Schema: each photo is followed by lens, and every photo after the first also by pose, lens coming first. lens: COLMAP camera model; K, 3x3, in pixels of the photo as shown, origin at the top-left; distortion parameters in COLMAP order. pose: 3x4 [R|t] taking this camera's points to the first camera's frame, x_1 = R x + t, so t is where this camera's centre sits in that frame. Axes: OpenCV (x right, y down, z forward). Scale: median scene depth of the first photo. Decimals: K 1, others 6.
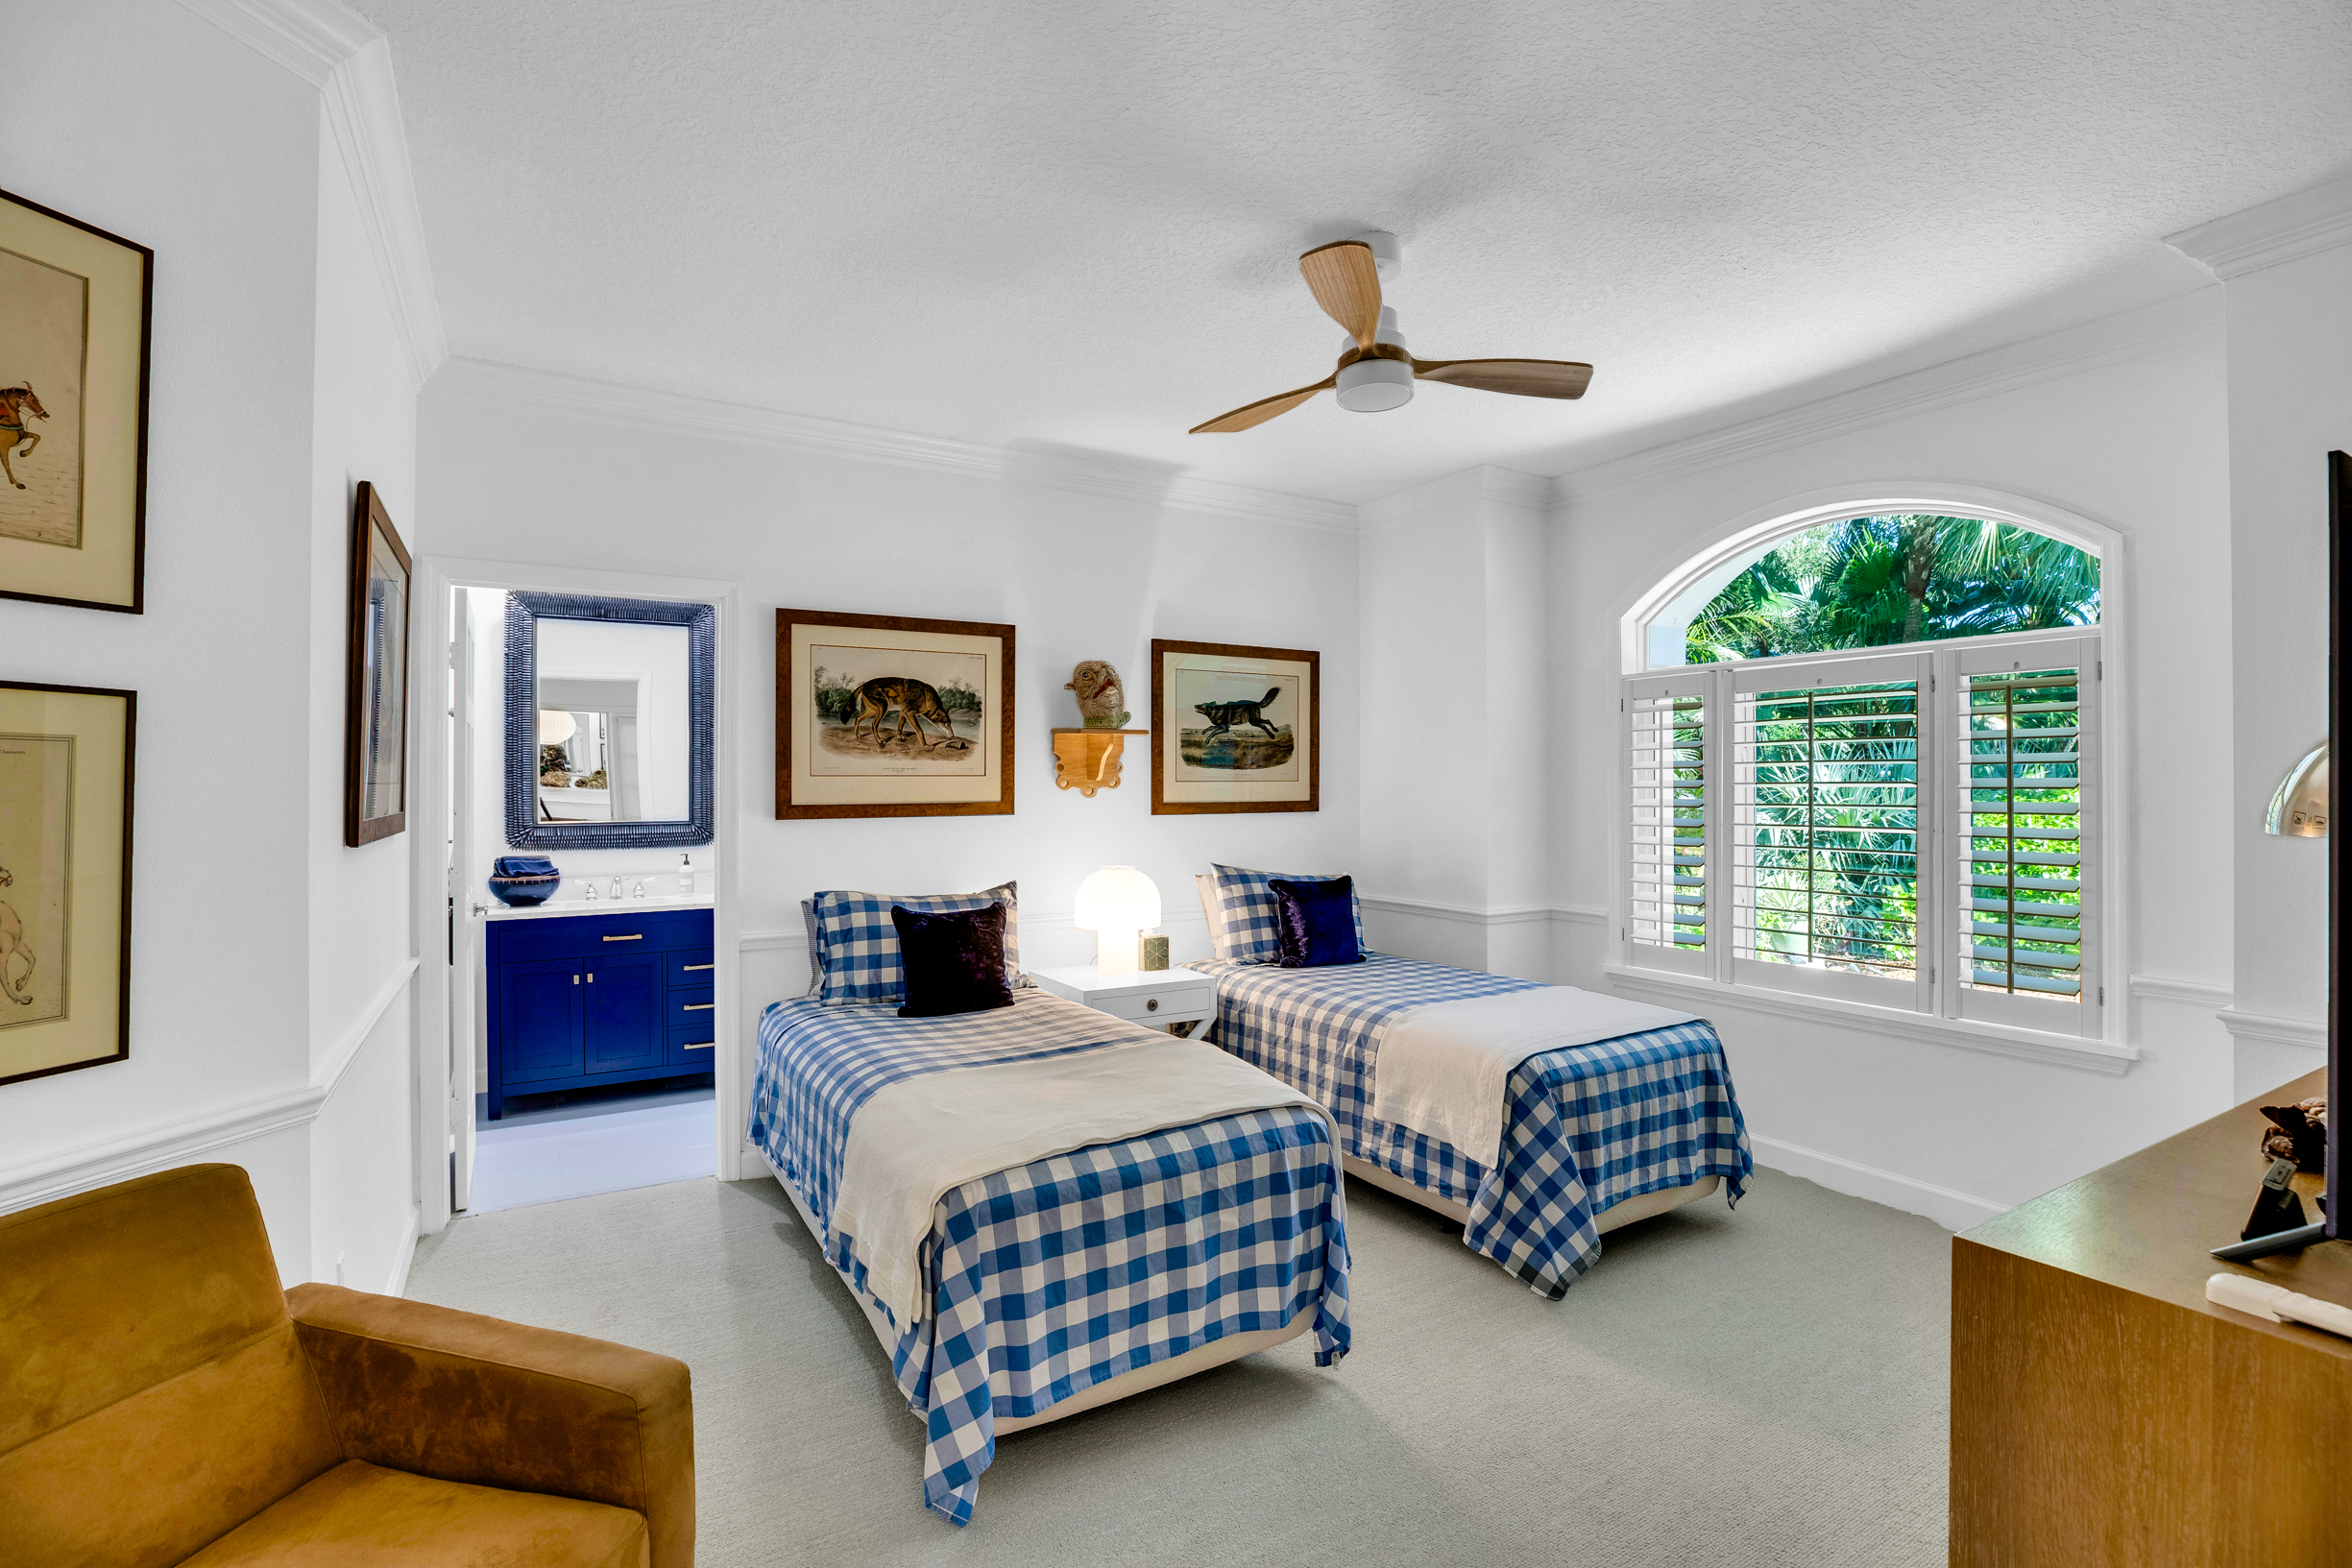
lens RADIAL K [[1080.5, 0, 1171.4], [0, 1080.5, 782.7], [0, 0, 1]] dist [-0.002999, -0.000063]
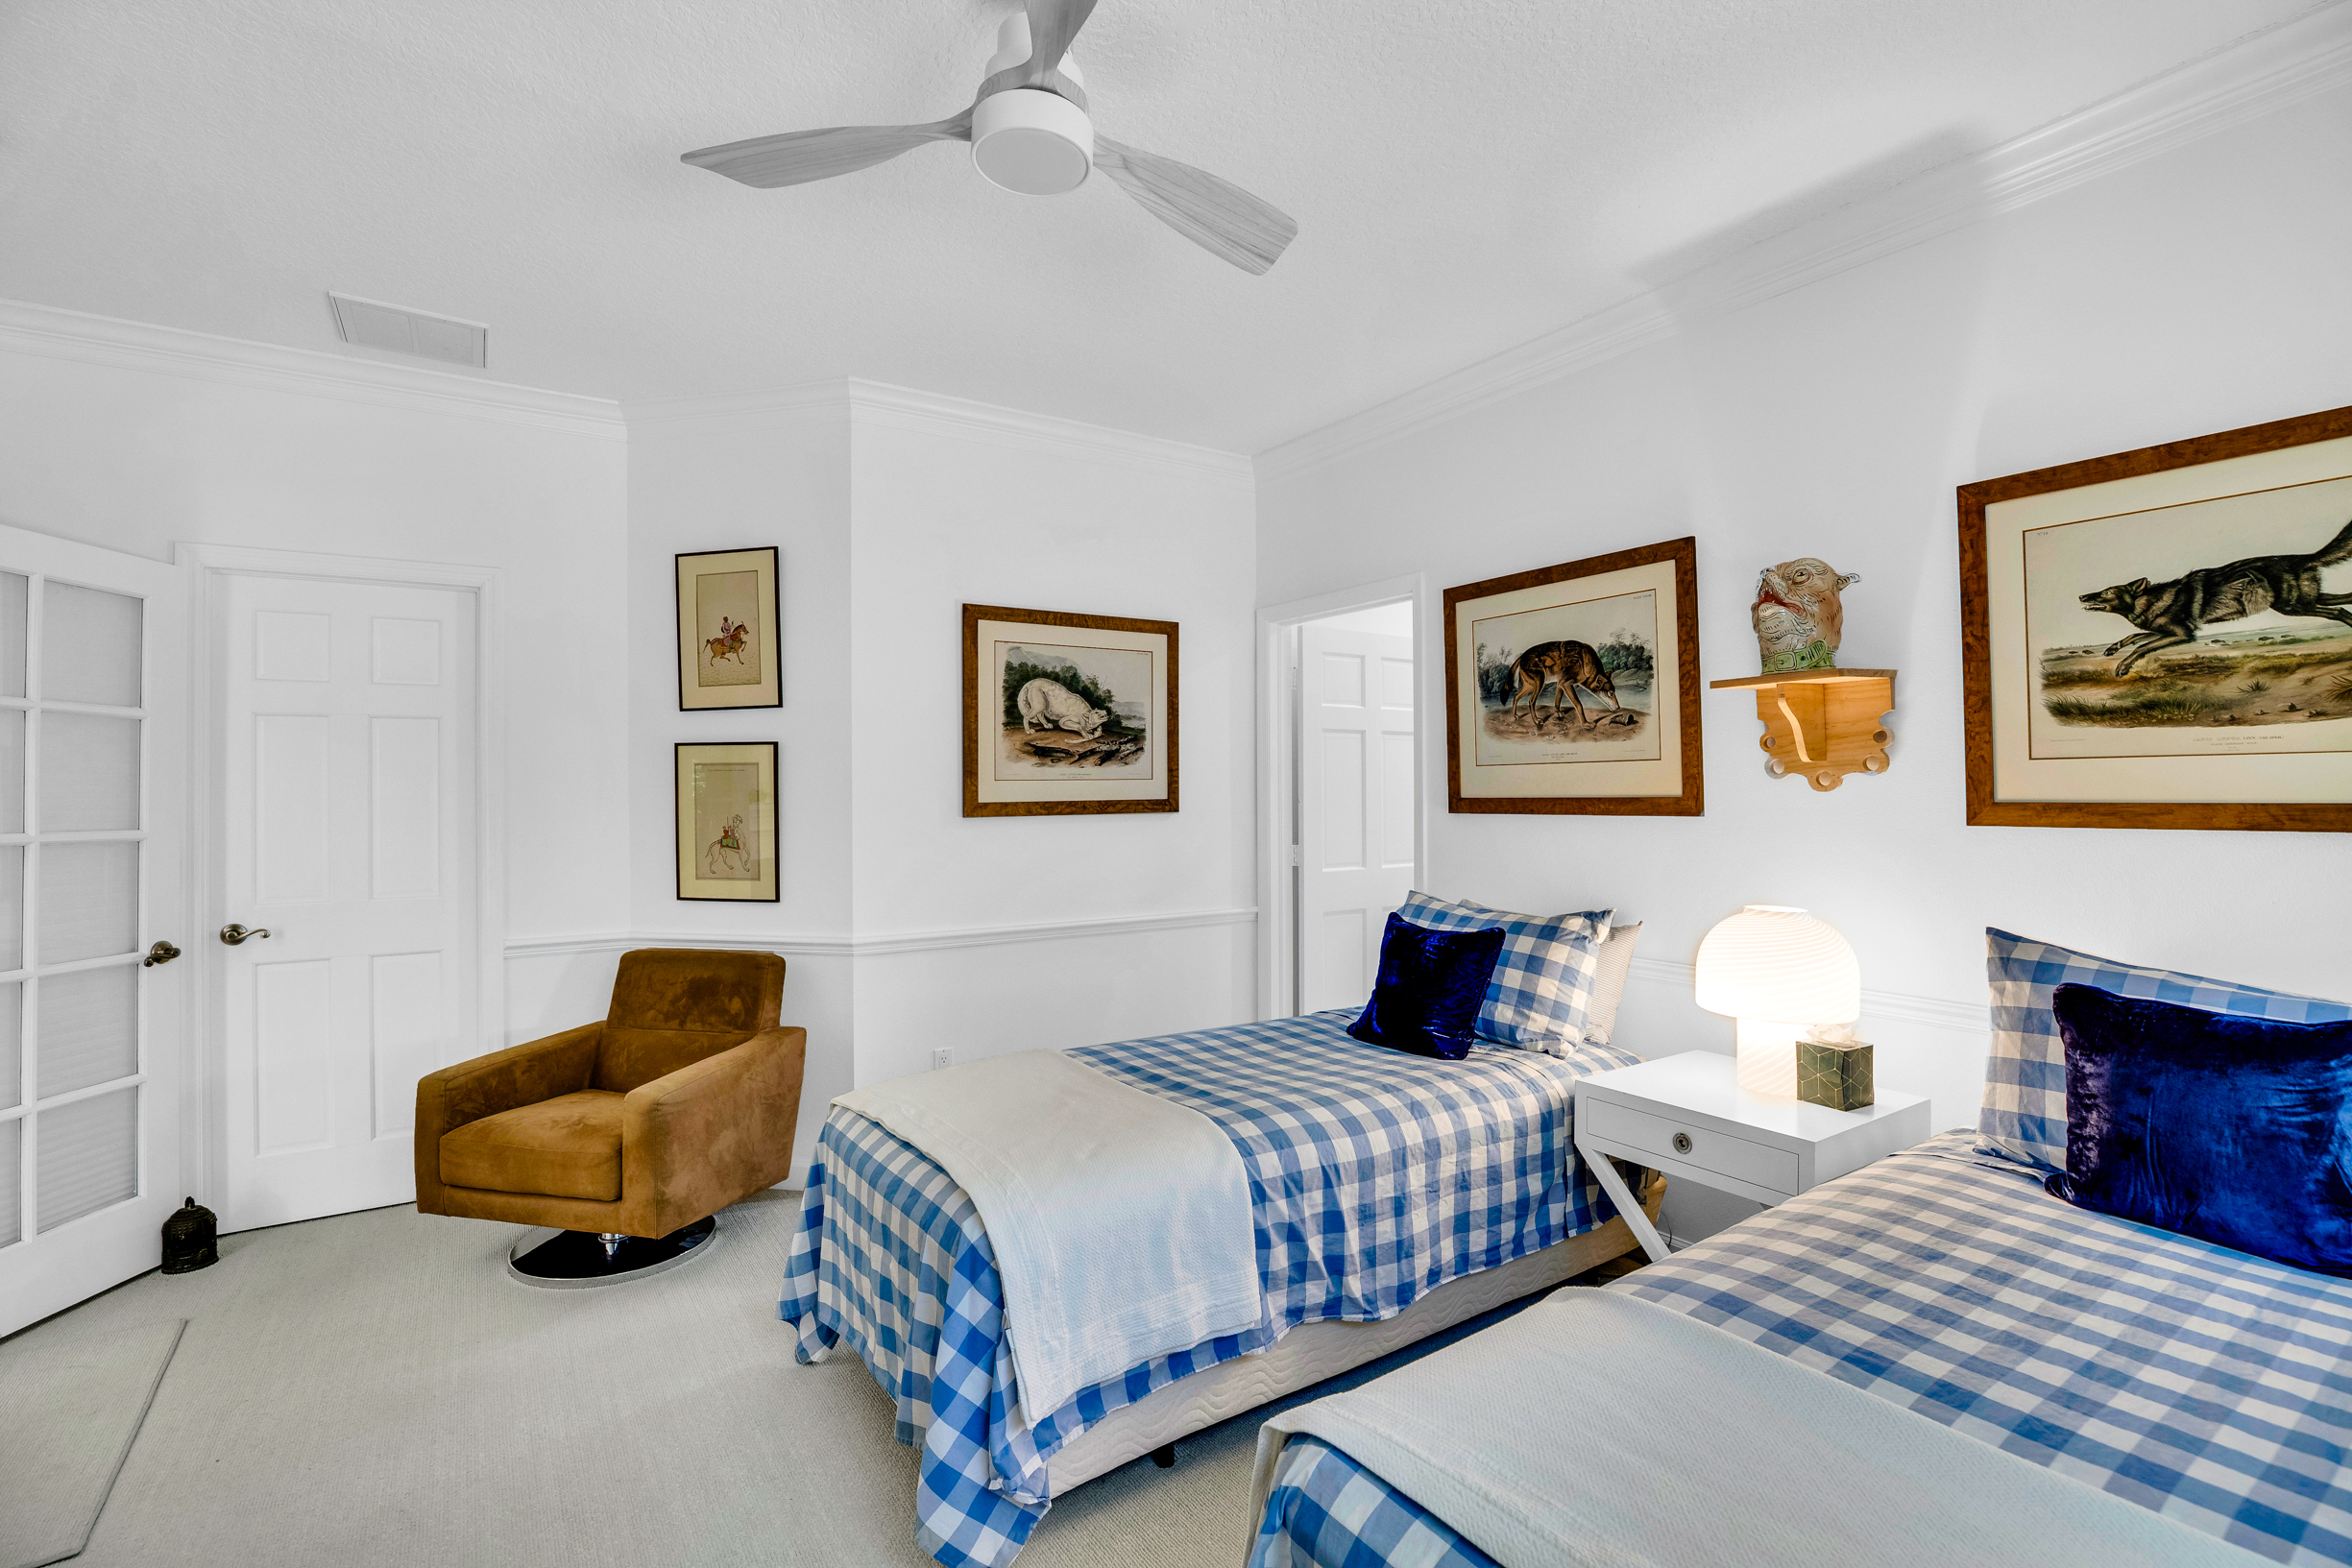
lens RADIAL K [[1080.5, 0, 1168.6], [0, 1080.5, 778.9], [0, 0, 1]] dist [-0.002999, -0.000063]
pose [[0.062245, -0.006860, -0.998037, 0.521882], [0.011962, 0.999910, -0.006127, 0.006790], [0.997989, -0.011557, 0.062321, 0.643357]]
